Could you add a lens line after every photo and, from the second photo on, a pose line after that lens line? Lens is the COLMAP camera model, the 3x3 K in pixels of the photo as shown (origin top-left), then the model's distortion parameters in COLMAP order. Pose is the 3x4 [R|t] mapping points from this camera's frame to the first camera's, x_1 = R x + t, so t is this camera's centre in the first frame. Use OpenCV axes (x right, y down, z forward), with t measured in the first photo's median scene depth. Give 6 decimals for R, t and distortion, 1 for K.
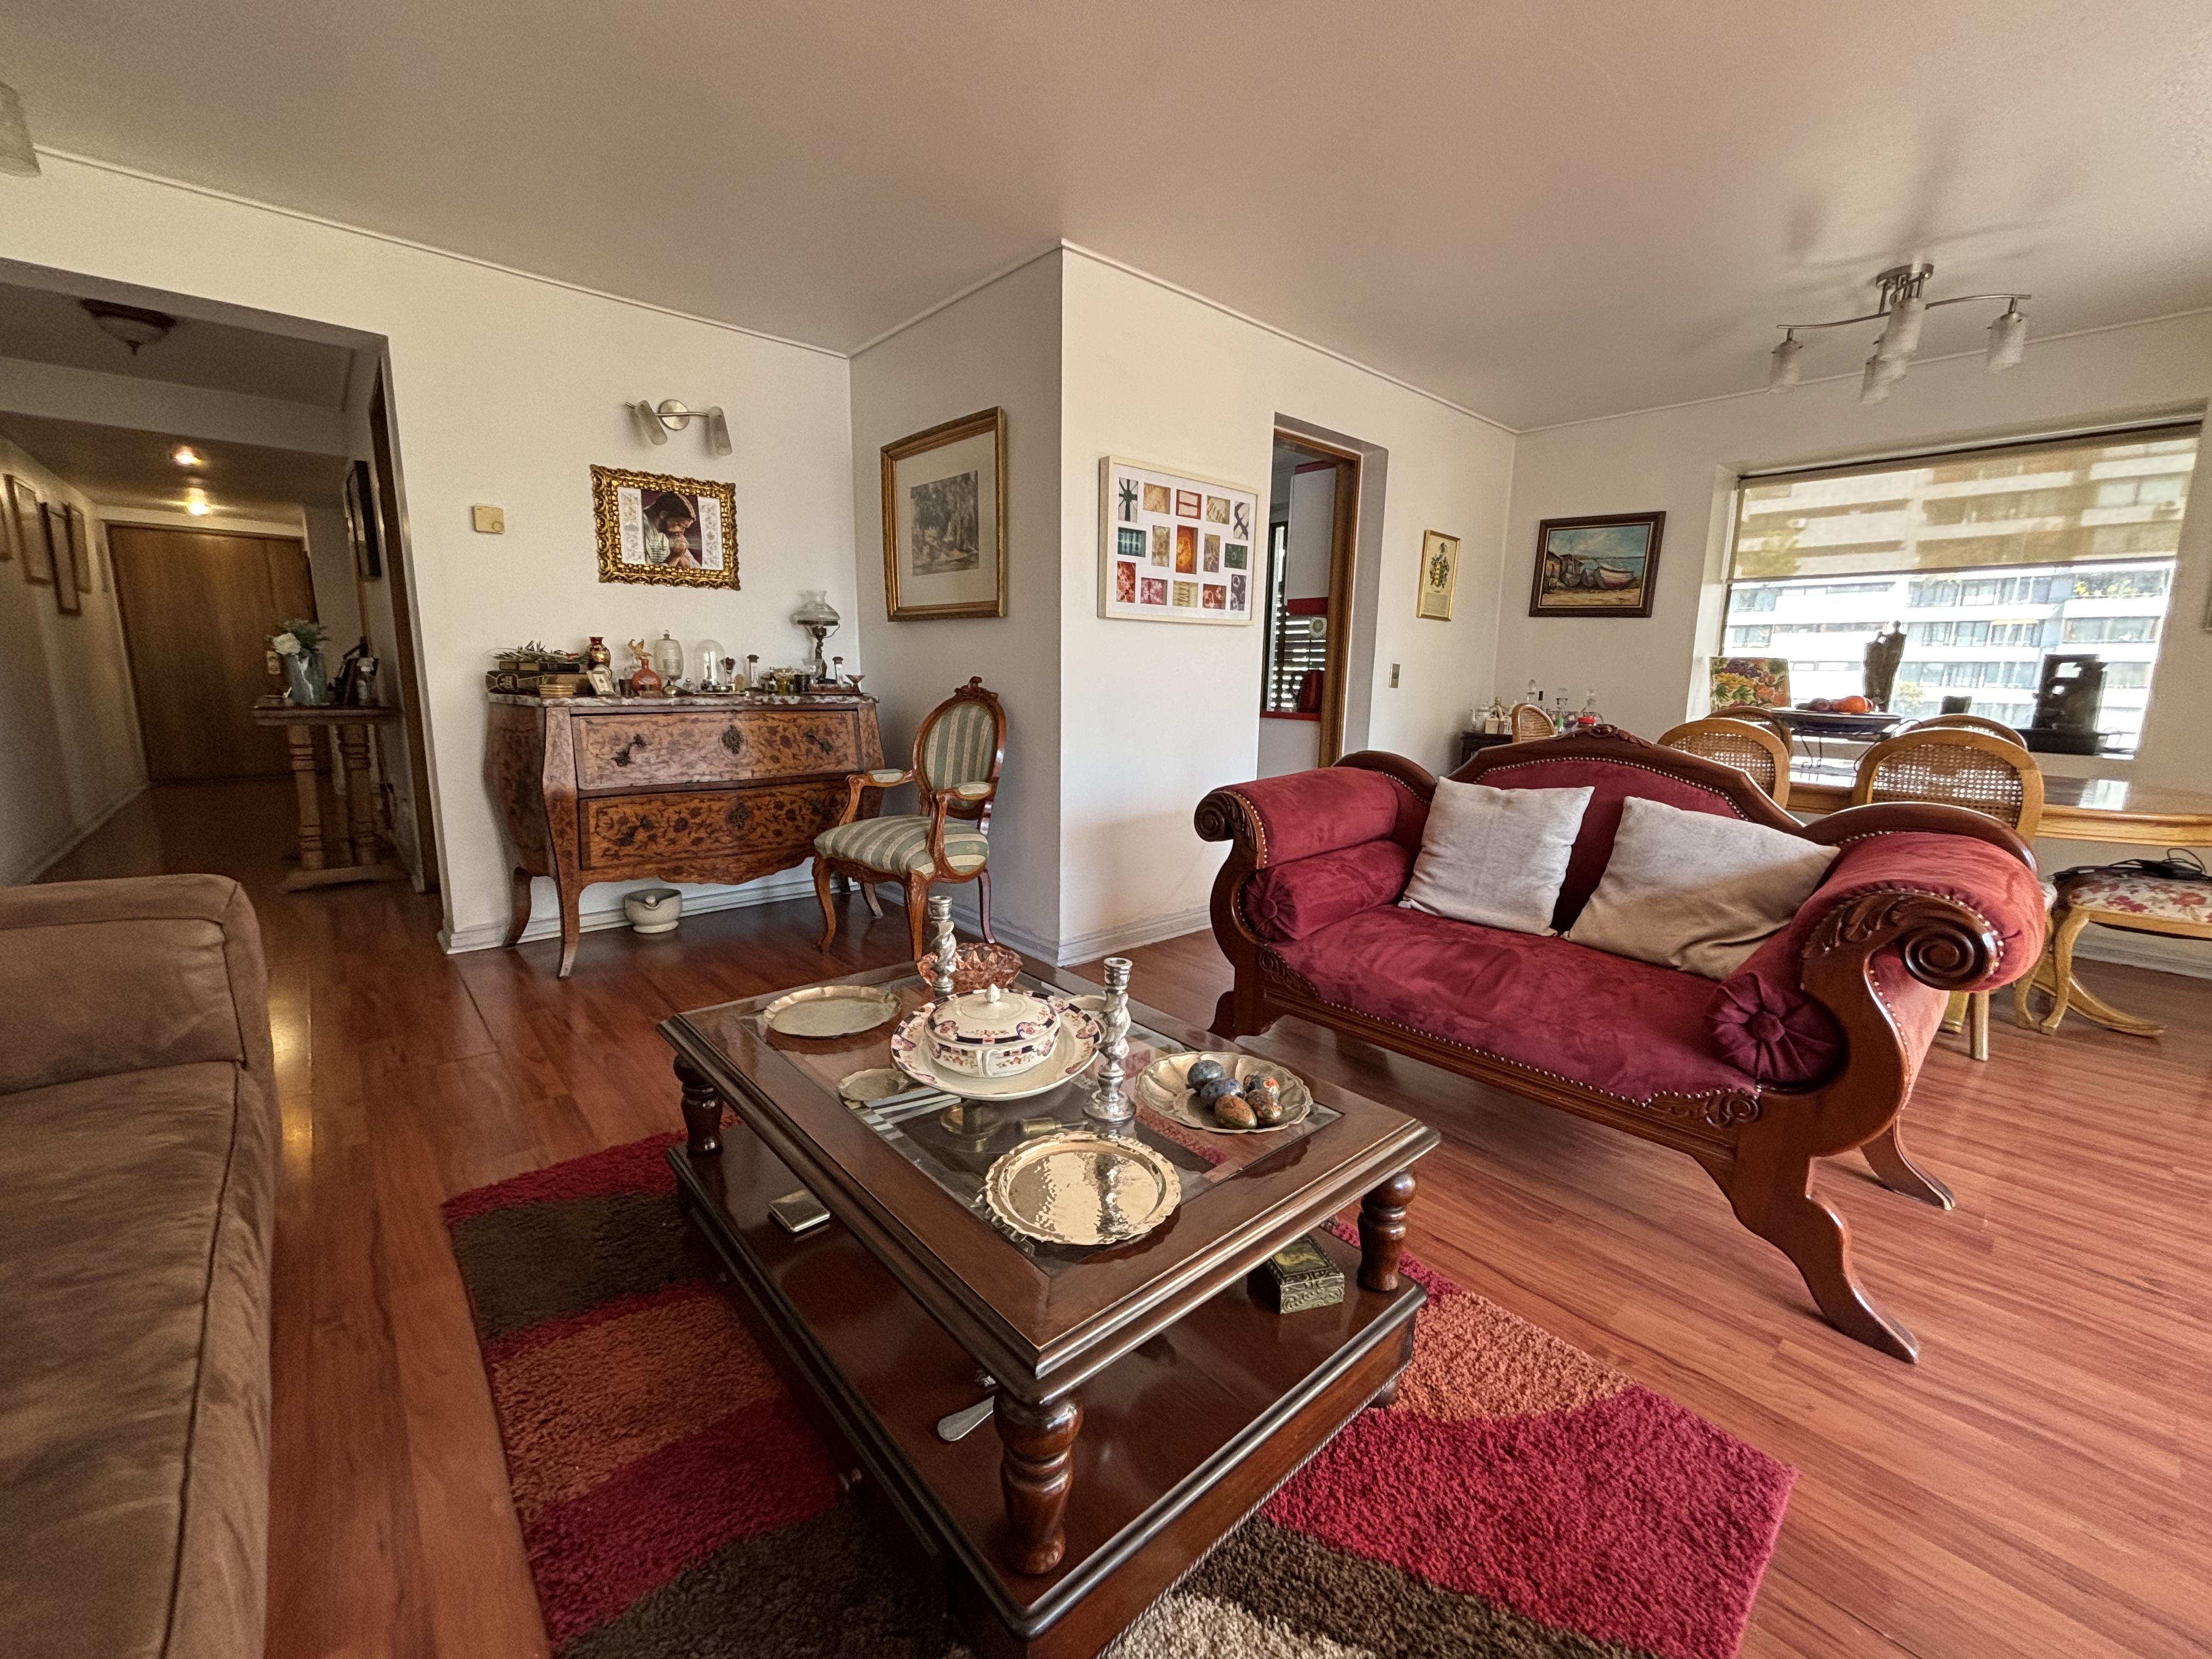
lens RADIAL K [[891.4, 0, 1106.0], [0, 891.4, 829.5], [0, 0, 1]] dist [-0.000673, 0.000053]
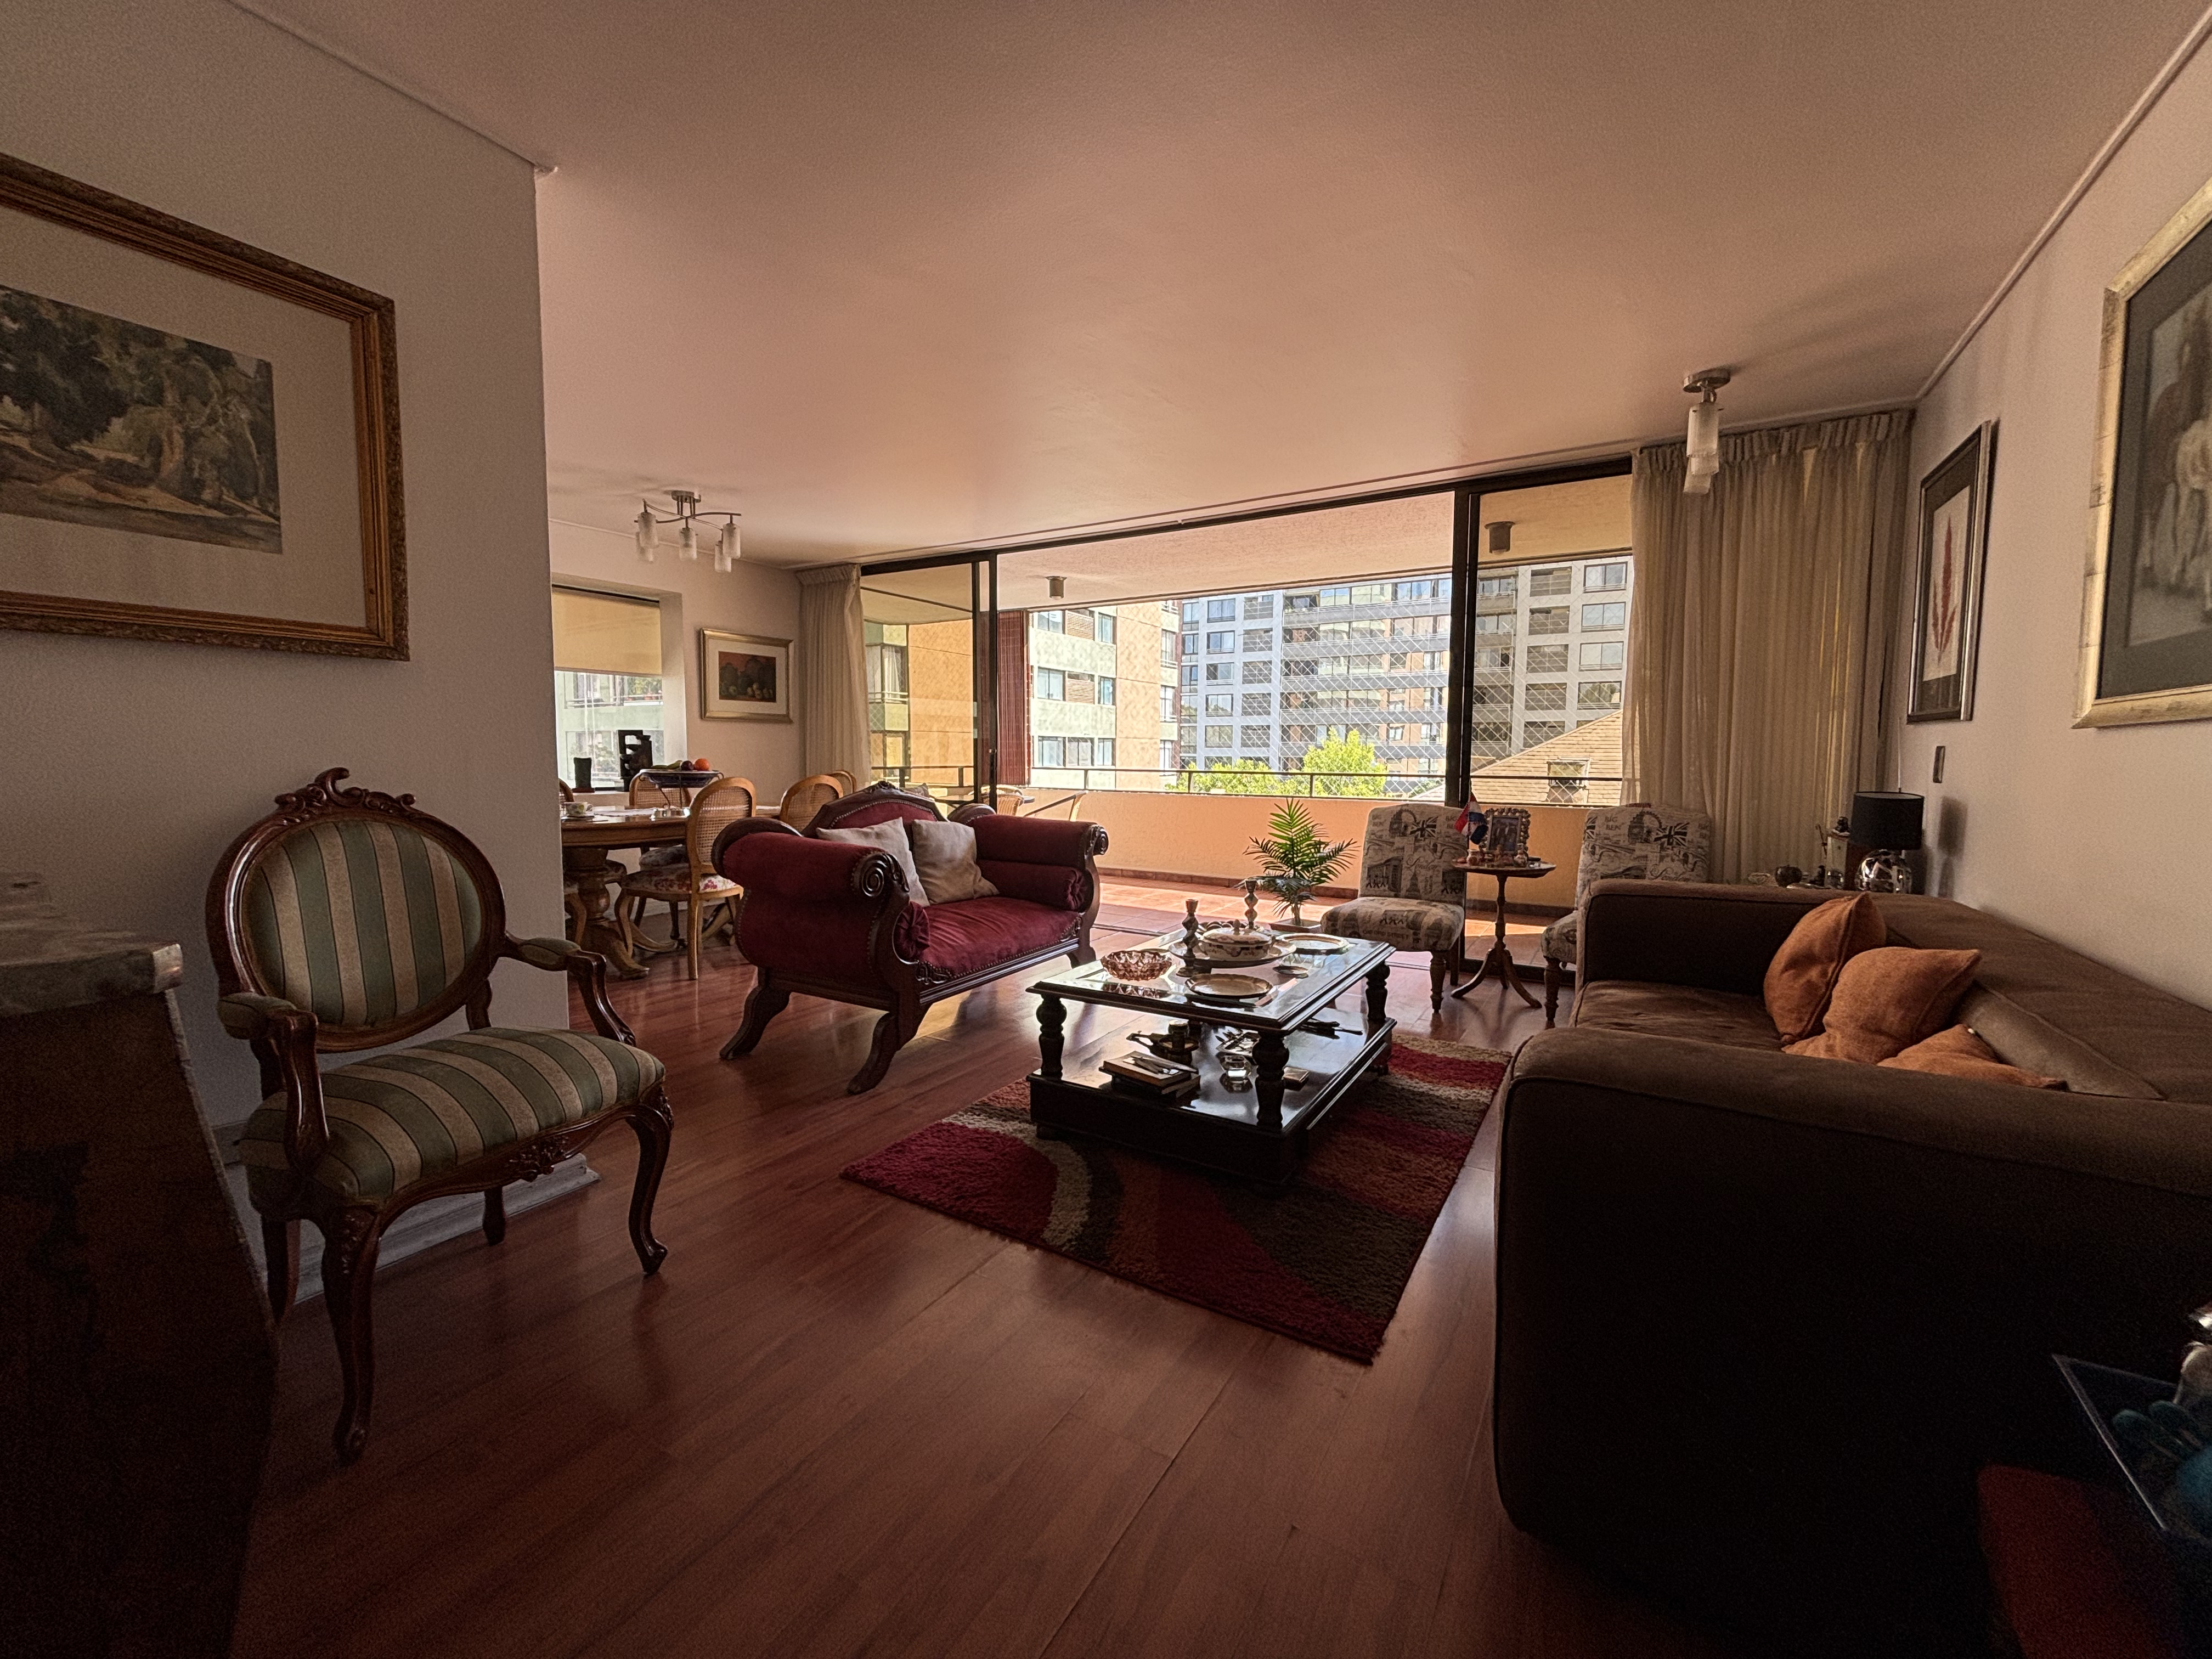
lens RADIAL K [[891.4, 0, 1106.0], [0, 891.4, 829.5], [0, 0, 1]] dist [-0.000673, 0.000053]
pose [[-0.296805, -0.102117, 0.949462, -0.765274], [0.156473, 0.975627, 0.153845, -0.145479], [-0.942031, 0.194227, -0.273592, 0.722536]]
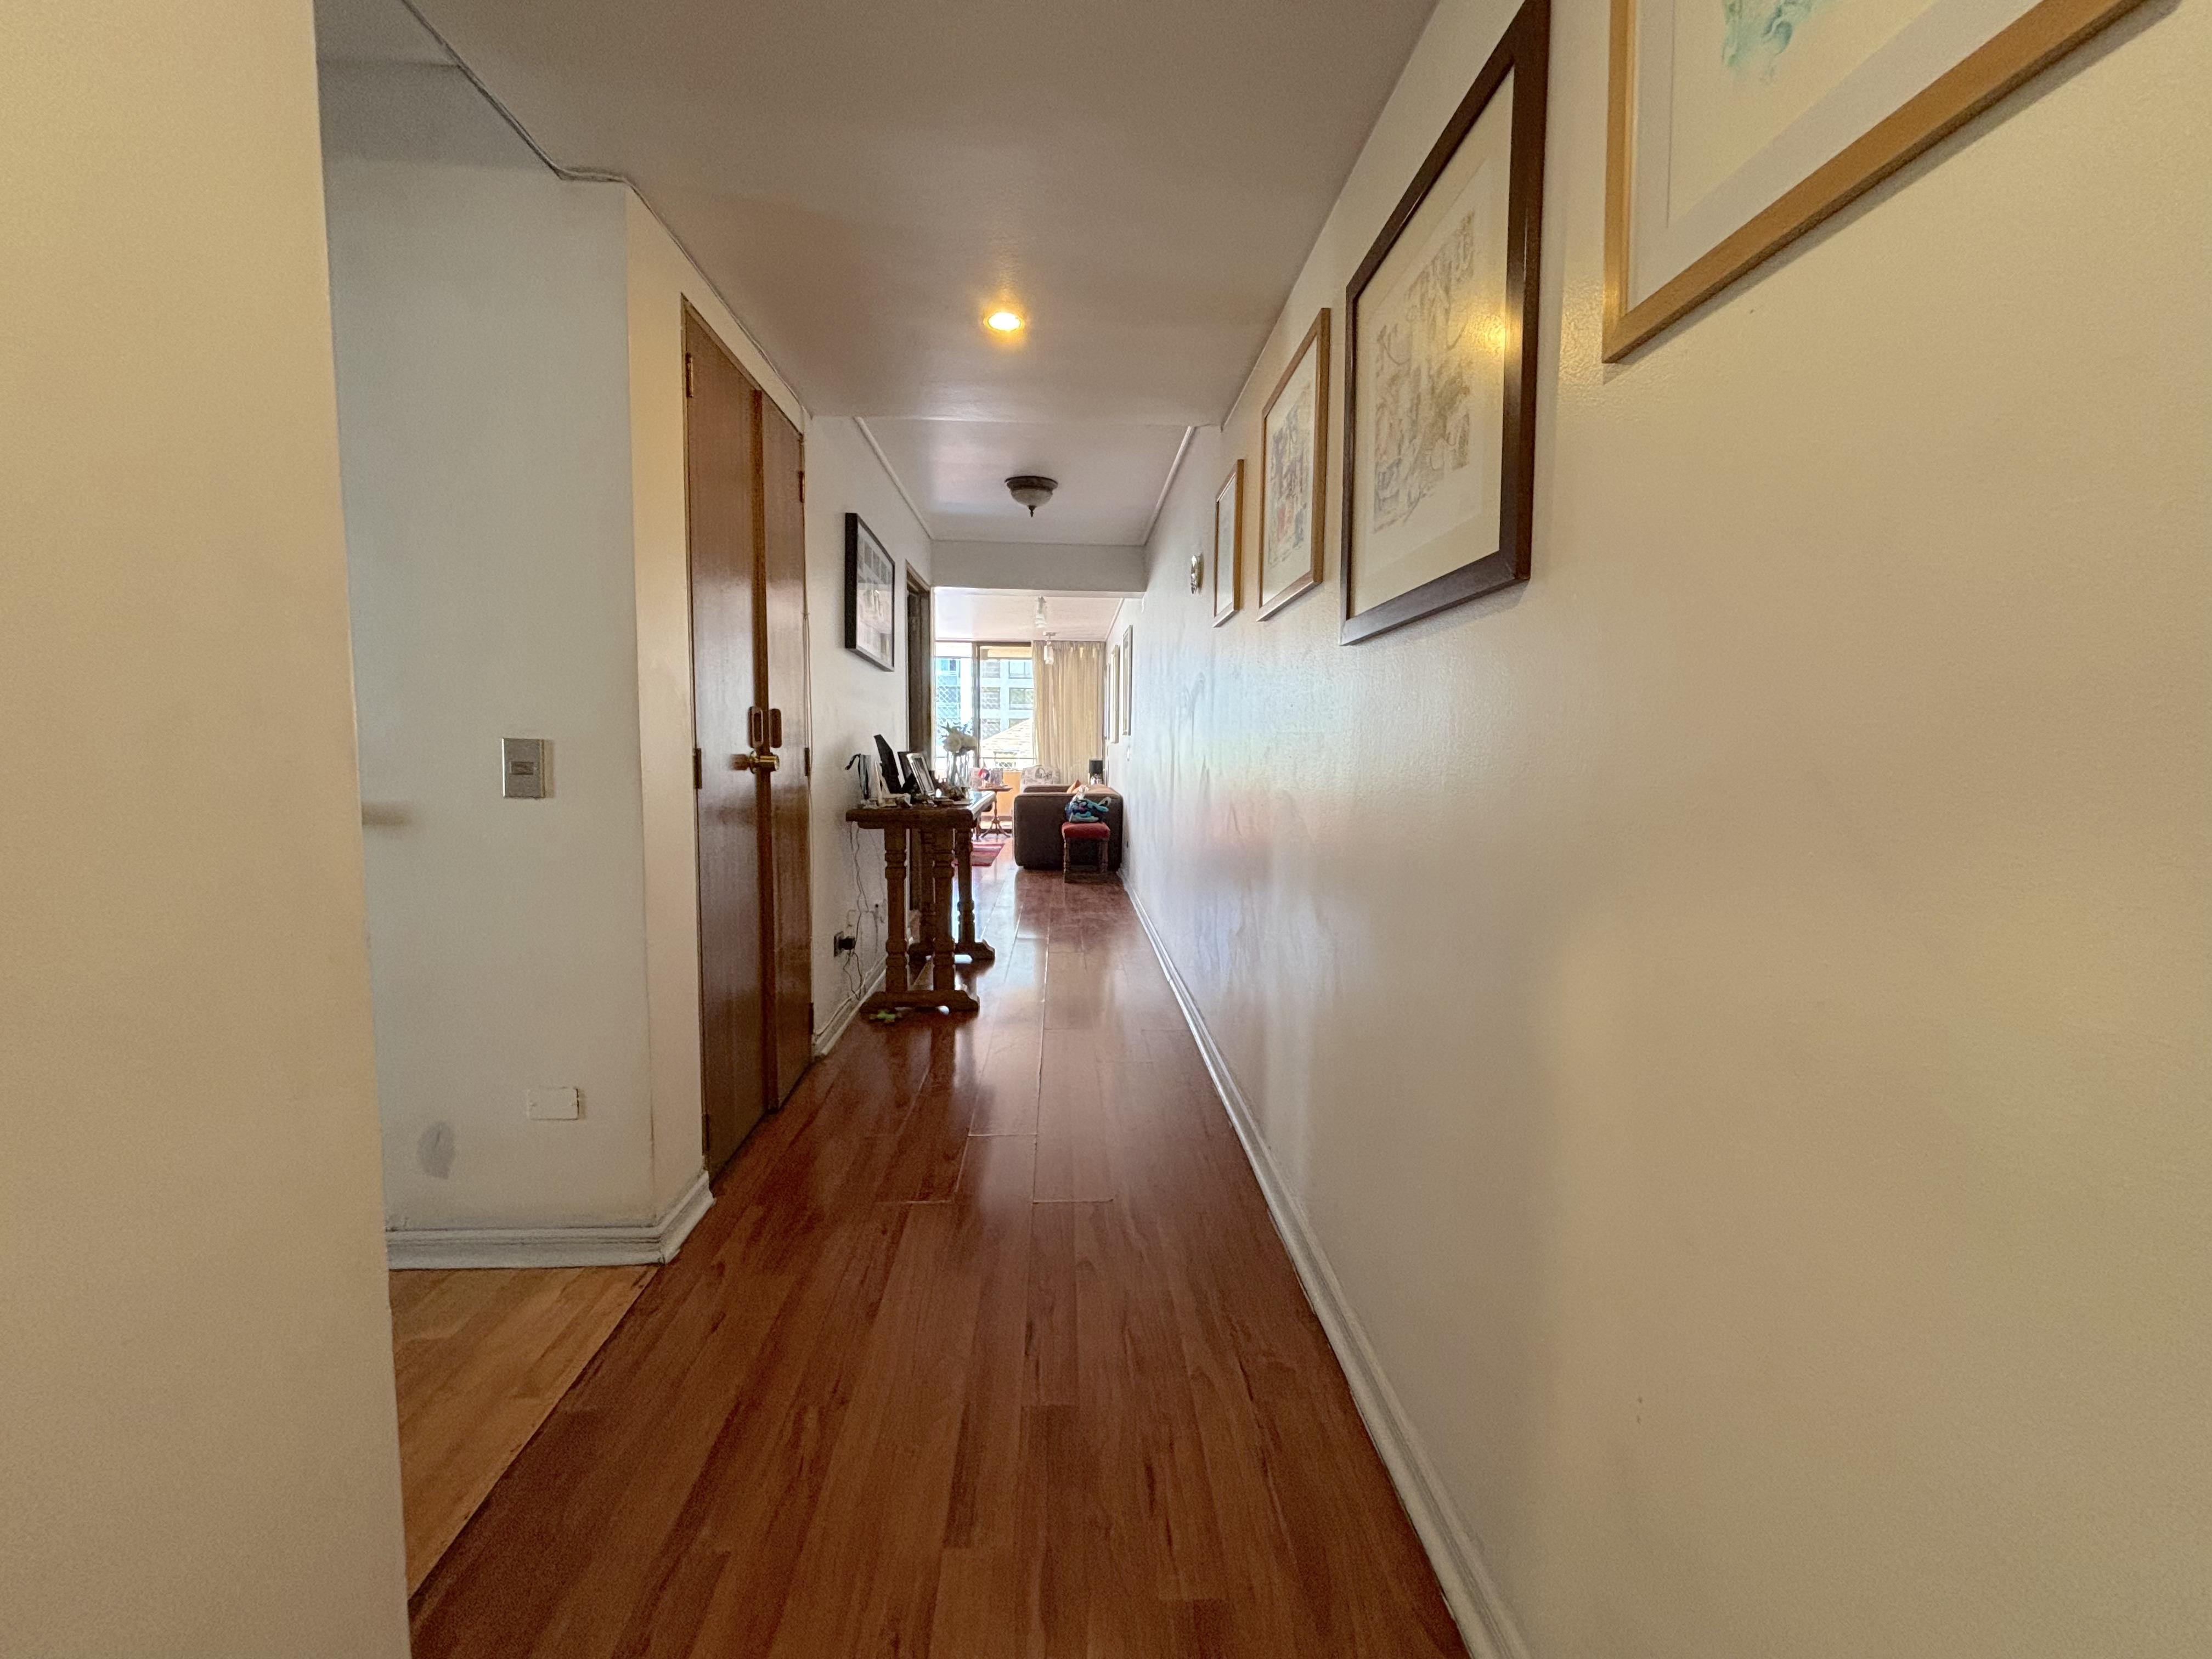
lens RADIAL K [[891.4, 0, 1106.0], [0, 891.4, 829.5], [0, 0, 1]] dist [-0.000673, 0.000053]
pose [[-0.779745, -0.094031, 0.618996, -2.182992], [0.070960, 0.969015, 0.236591, -0.427518], [-0.622063, 0.228405, -0.748912, 2.164720]]
